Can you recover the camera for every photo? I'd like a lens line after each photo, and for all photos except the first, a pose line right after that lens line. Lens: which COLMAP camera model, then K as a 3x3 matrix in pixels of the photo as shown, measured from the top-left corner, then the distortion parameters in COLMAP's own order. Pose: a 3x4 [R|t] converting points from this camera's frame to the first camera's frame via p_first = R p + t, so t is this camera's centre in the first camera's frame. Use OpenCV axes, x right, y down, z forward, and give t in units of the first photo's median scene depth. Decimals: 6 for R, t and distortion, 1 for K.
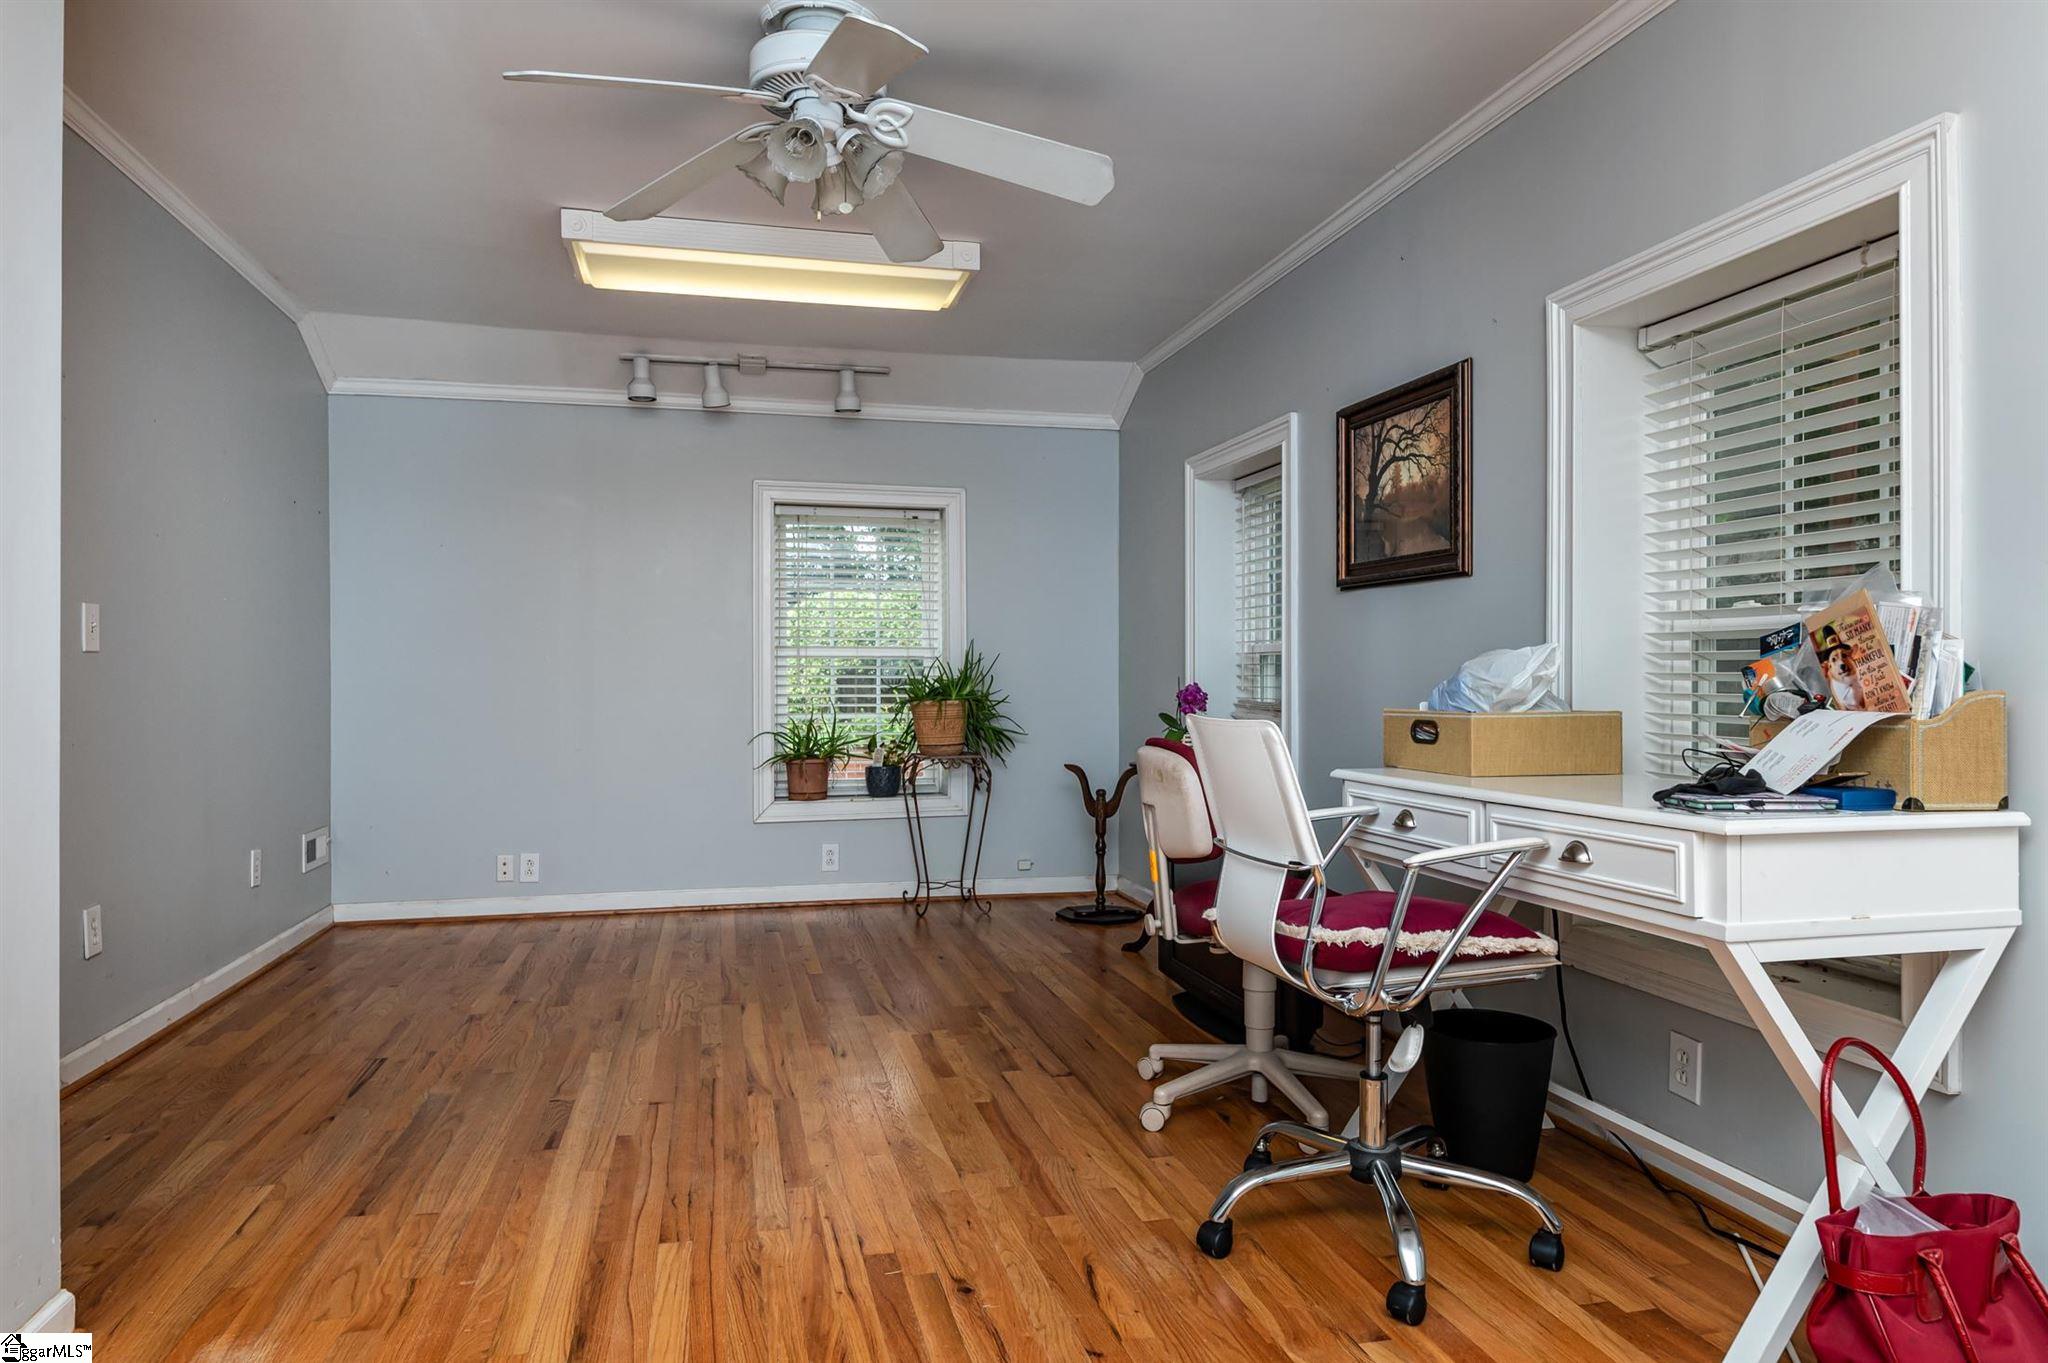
lens RADIAL K [[1292.3, 0, 1032.1], [0, 1292.3, 677.9], [0, 0, 1]] dist [0.003402, -0.002167]
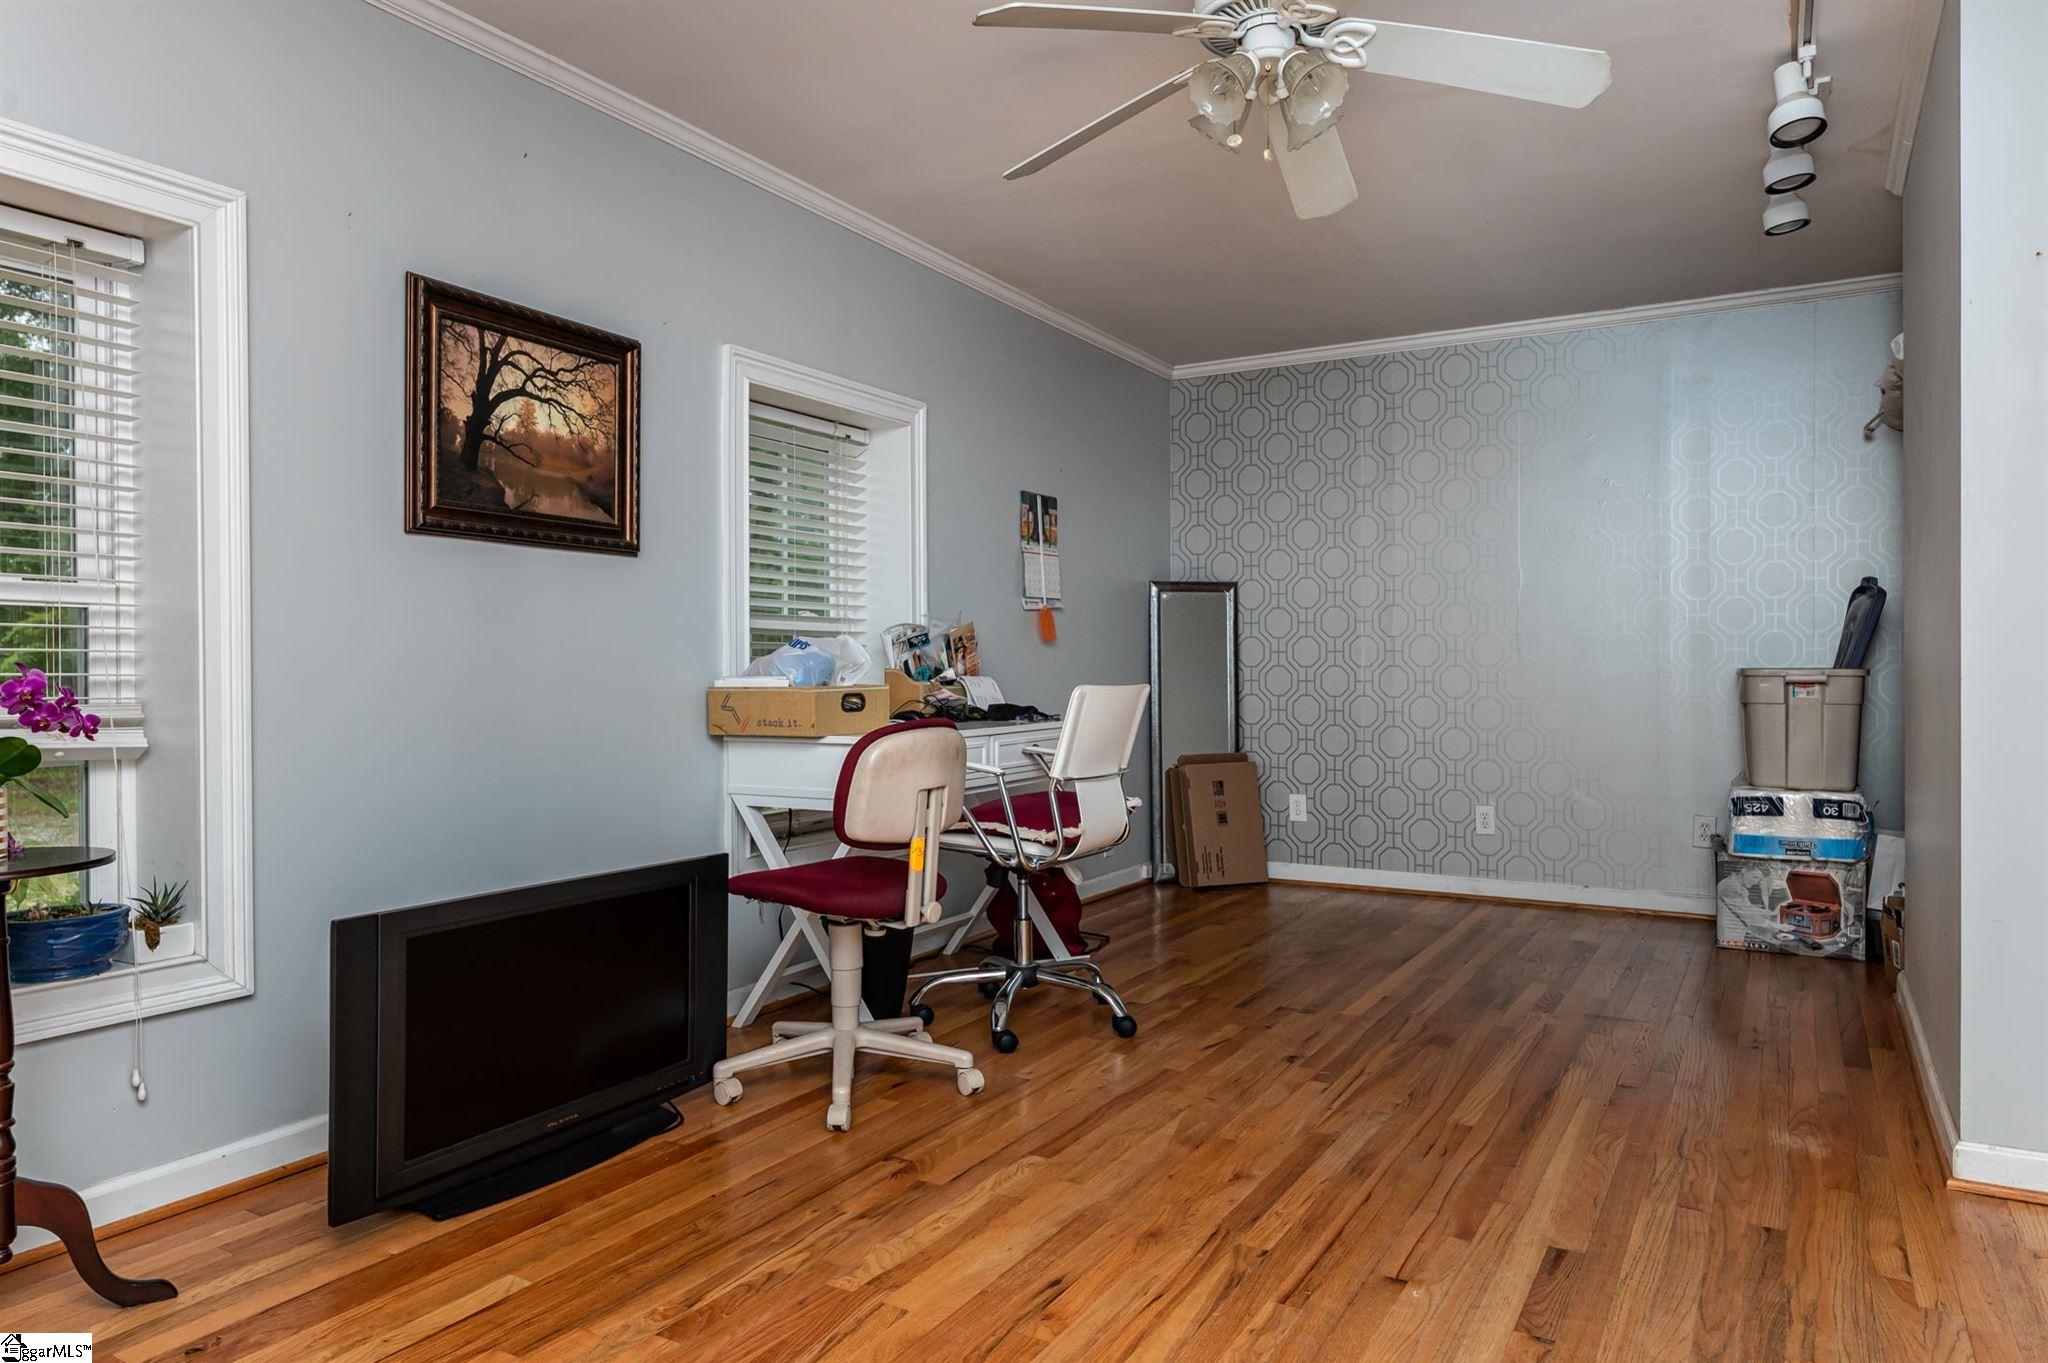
lens RADIAL K [[1287.5, 0, 1032.5], [0, 1287.5, 676.4], [0, 0, 1]] dist [0.006208, -0.001241]
pose [[-0.720131, -0.003638, 0.693828, -0.669526], [0.000899, 0.999981, 0.006176, 0.008859], [-0.693837, 0.005071, -0.720114, 1.744482]]
